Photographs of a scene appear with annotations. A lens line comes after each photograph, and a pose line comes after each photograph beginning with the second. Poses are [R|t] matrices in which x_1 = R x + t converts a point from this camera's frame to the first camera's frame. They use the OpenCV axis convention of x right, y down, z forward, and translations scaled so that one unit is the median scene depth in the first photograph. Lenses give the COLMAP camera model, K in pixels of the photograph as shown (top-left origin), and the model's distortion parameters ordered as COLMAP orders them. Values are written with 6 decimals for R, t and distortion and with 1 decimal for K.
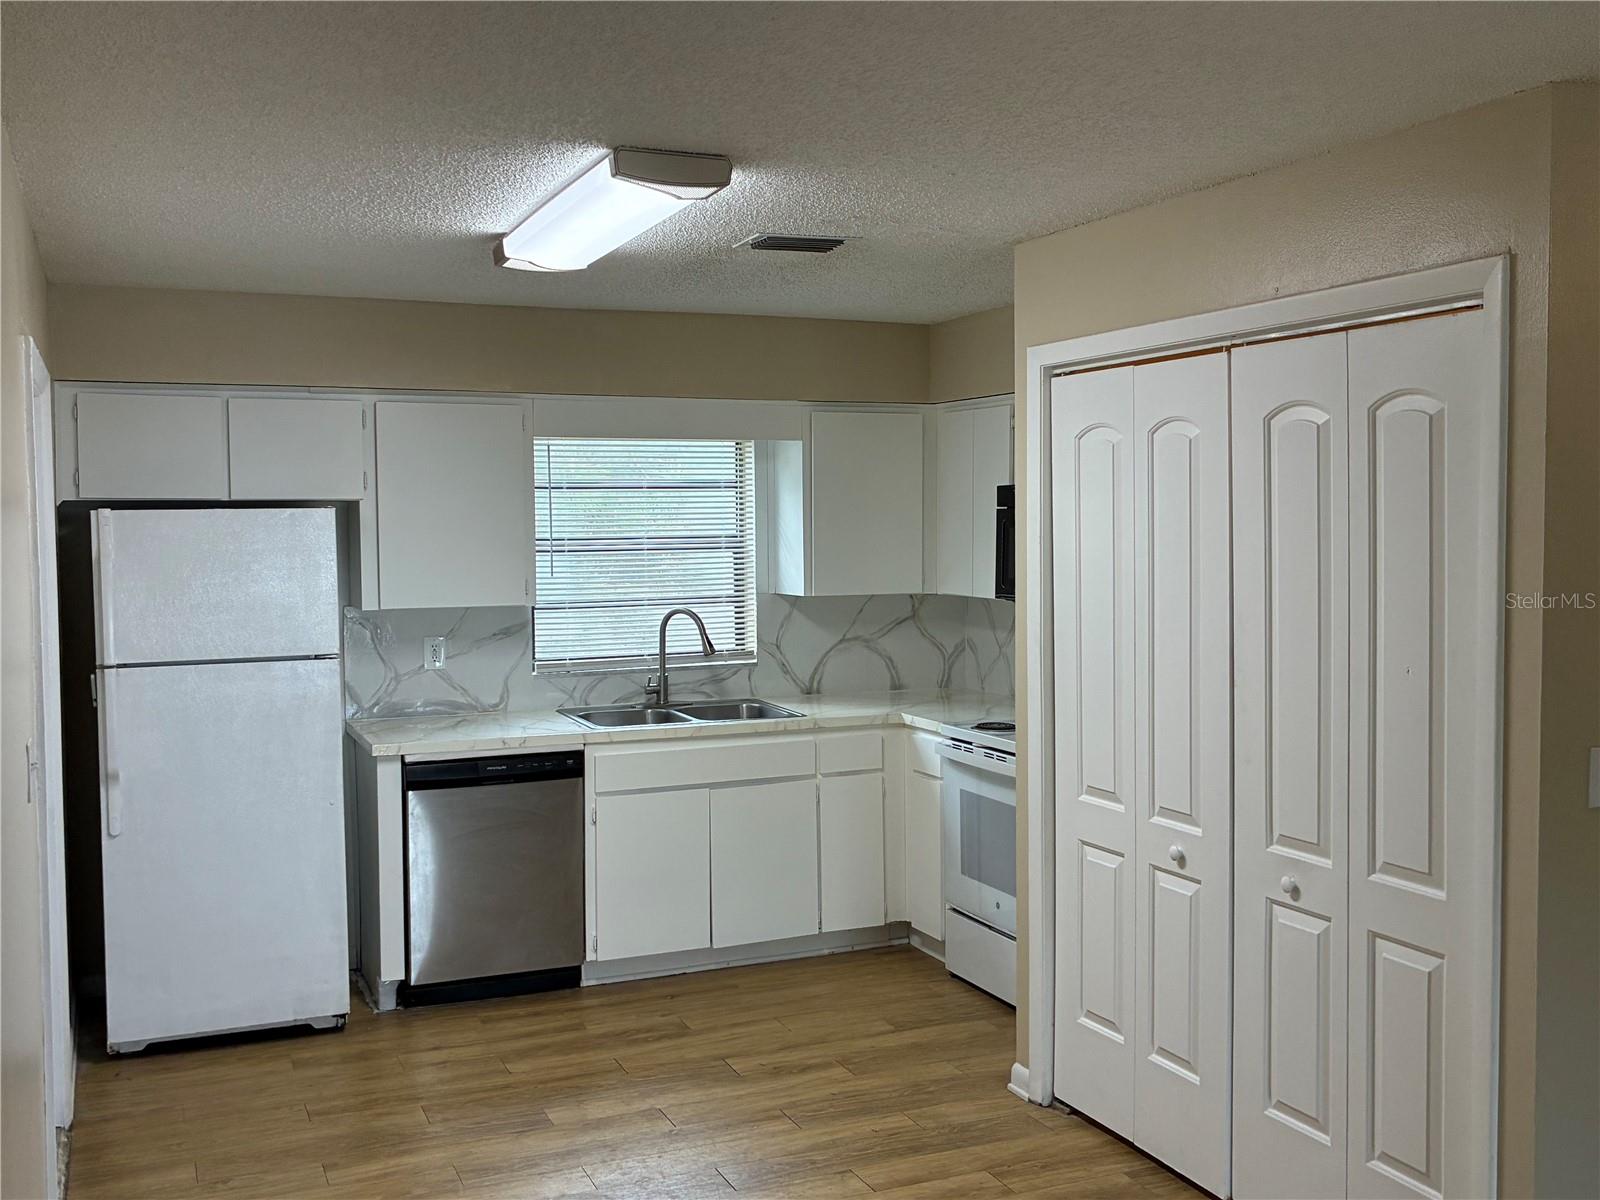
lens RADIAL K [[1605.3, 0, 801.4], [0, 1605.3, 593.8], [0, 0, 1]] dist [0.005428, 0.000000]
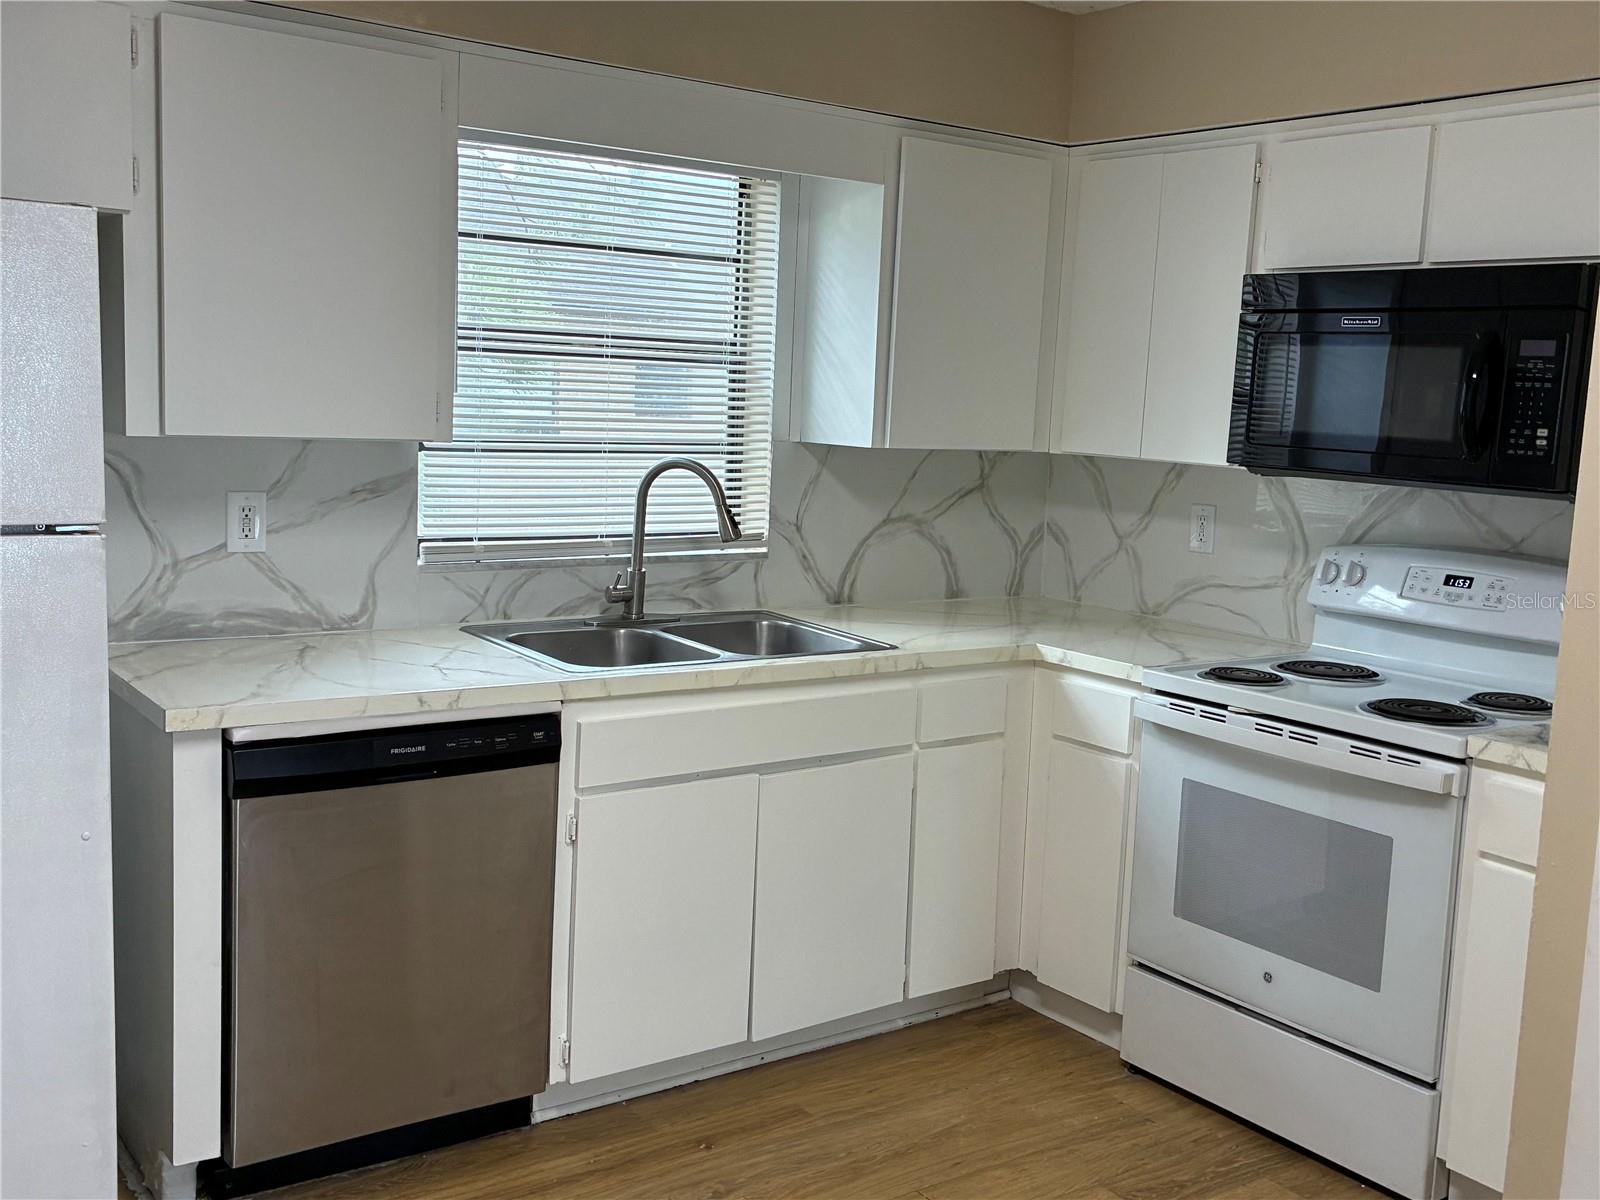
lens RADIAL K [[1605.3, 0, 798.1], [0, 1605.3, 607.3], [0, 0, 1]] dist [0.005428, 0.000000]
pose [[0.973300, 0.020048, 0.228662, -0.170351], [-0.040876, 0.995394, 0.086720, 0.010735], [-0.225870, -0.093751, 0.969636, 0.427517]]
